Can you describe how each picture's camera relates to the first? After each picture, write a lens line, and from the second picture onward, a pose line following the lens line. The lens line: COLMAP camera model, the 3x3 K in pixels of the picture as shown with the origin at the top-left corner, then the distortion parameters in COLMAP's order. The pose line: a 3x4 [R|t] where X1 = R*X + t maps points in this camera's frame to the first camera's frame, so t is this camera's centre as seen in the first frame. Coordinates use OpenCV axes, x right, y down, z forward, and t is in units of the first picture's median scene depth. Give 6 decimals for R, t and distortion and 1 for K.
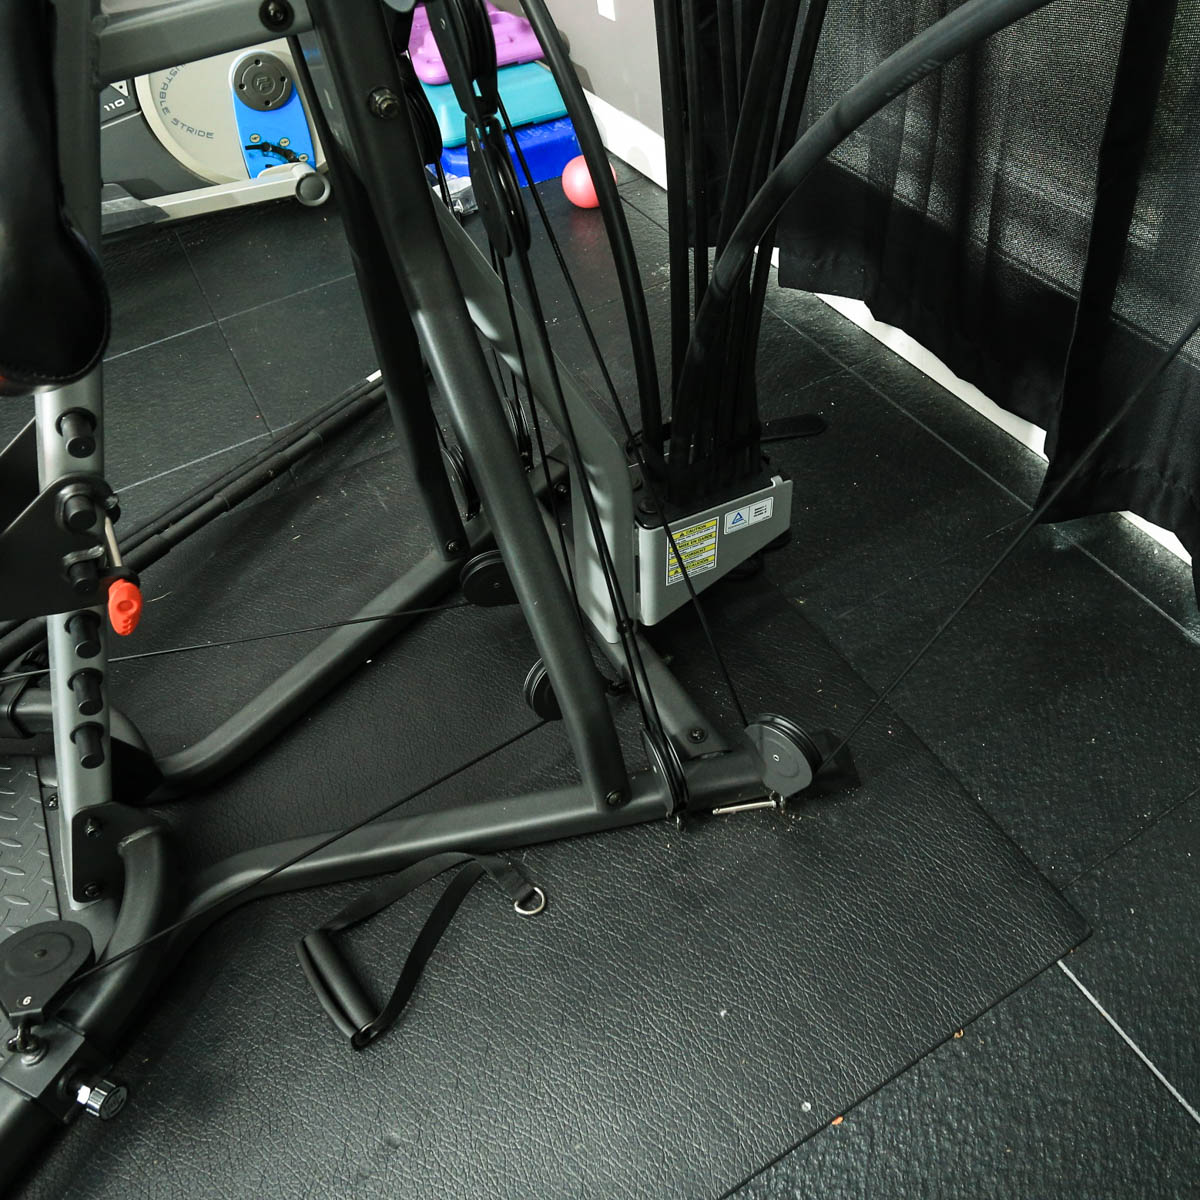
lens RADIAL K [[1064.1, 0, 703.2], [0, 1064.1, 504.3], [0, 0, 1]] dist [-0.079098, 0.048693]
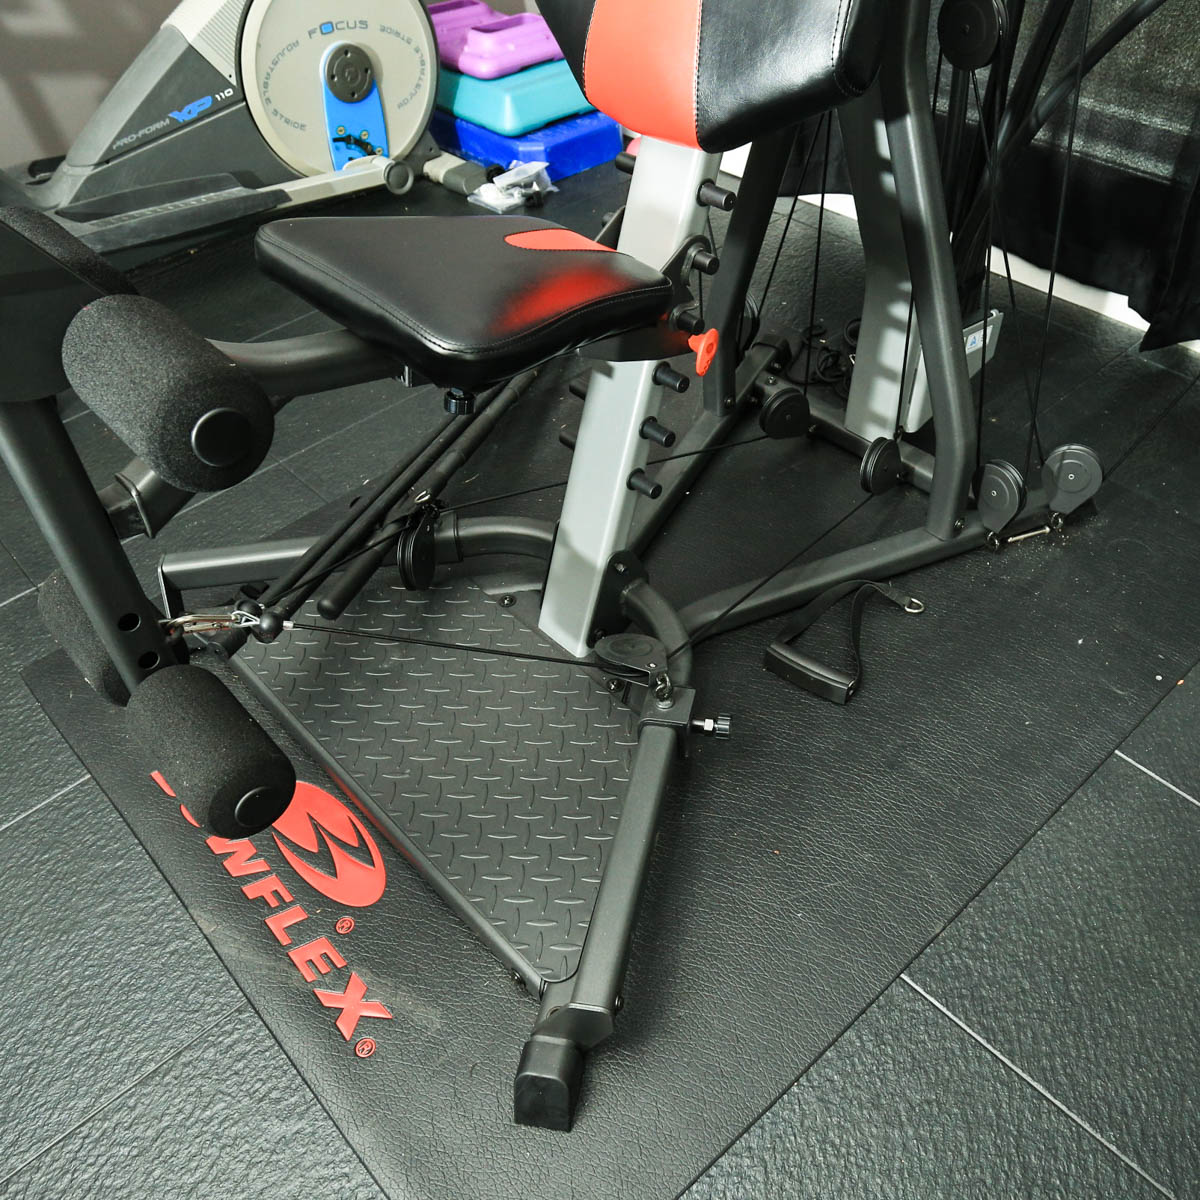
lens RADIAL K [[1079.6, 0, 676.5], [0, 1079.6, 690.3], [0, 0, 1]] dist [-0.088007, 0.062620]
pose [[0.973986, -0.138970, 0.178994, -0.395453], [0.125856, 0.988595, 0.082701, 0.181775], [-0.188446, -0.058022, 0.980368, -0.164715]]
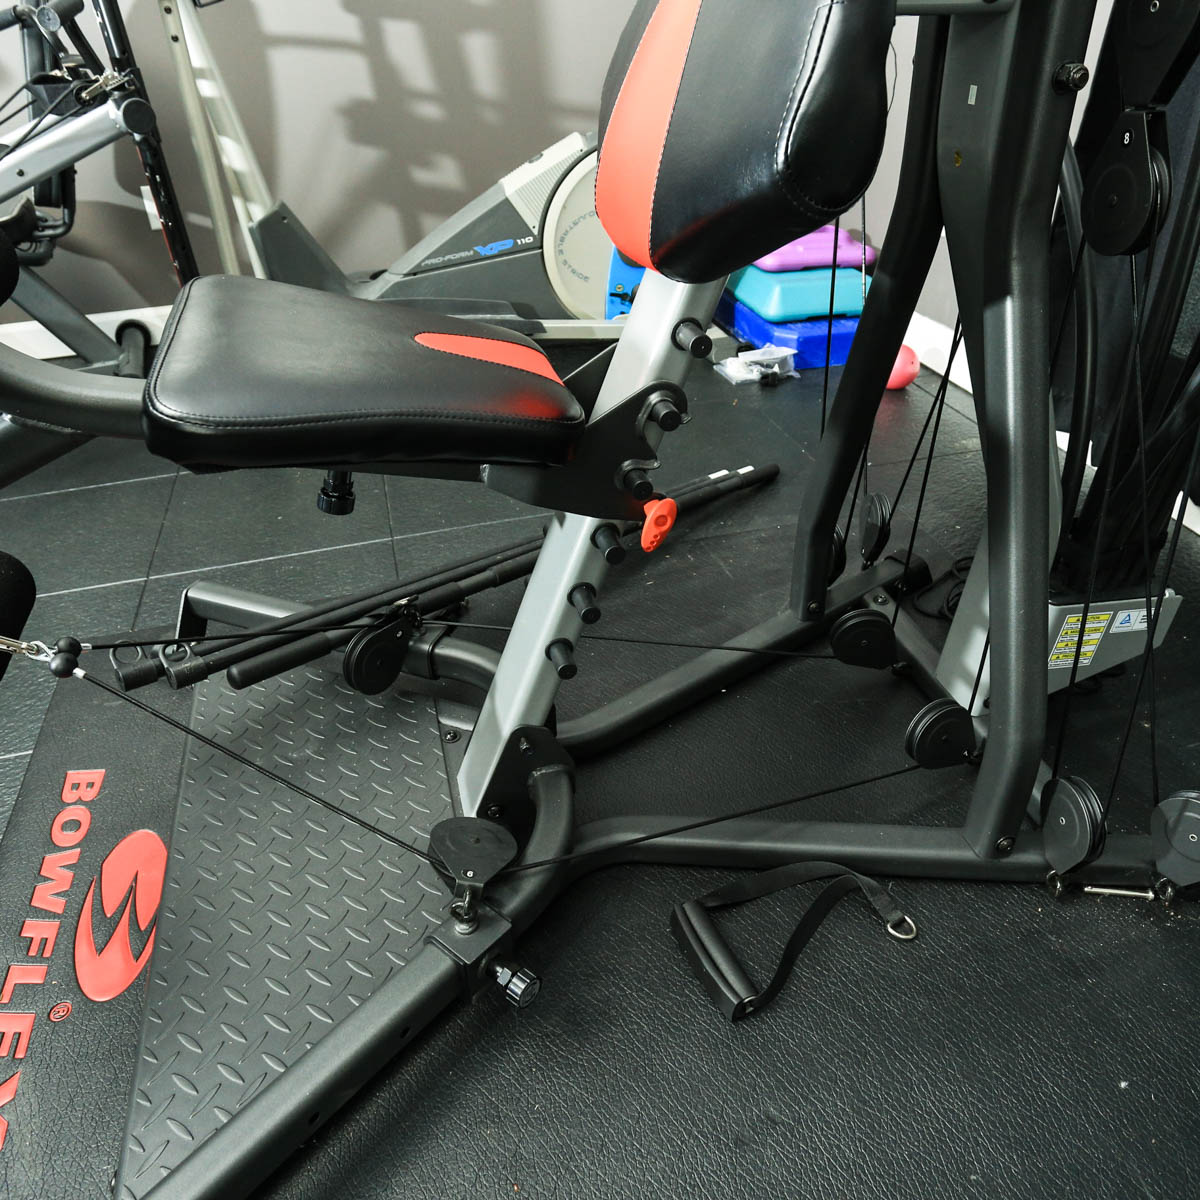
lens RADIAL K [[917.7, 0, 600.0], [0, 917.7, 600.0], [0, 0, 1]] dist [-0.076941, 0.041604]
pose [[0.958628, 0.193141, -0.209116, -0.175168], [-0.219958, 0.968889, -0.113457, 0.129964], [0.180697, 0.154760, 0.971287, 0.036943]]
